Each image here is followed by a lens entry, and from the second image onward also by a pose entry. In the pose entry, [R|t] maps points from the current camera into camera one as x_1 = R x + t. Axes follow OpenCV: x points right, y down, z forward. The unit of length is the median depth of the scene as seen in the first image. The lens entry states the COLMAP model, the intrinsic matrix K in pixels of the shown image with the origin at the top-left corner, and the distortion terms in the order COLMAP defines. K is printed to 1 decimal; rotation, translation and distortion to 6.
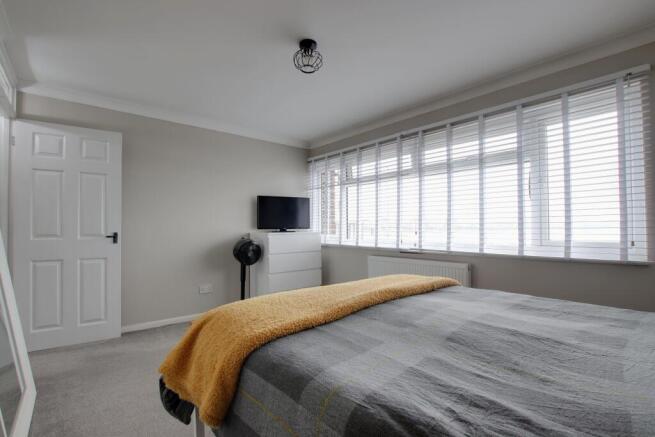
lens RADIAL K [[367.9, 0, 326.7], [0, 367.9, 225.6], [0, 0, 1]] dist [-0.005686, -0.000568]
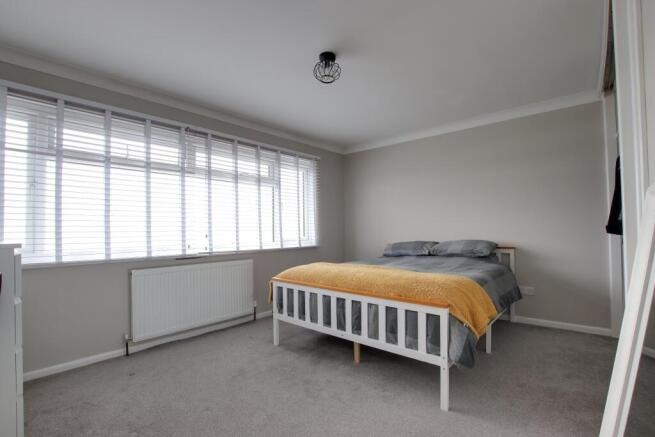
lens RADIAL K [[313.3, 0, 325.3], [0, 313.3, 219.0], [0, 0, 1]] dist [-0.023744, 0.000592]
pose [[-0.211344, 0.035132, 0.976780, -0.626502], [0.003048, 0.999373, -0.035285, 0.004967], [-0.977407, -0.004480, -0.211318, 0.866937]]
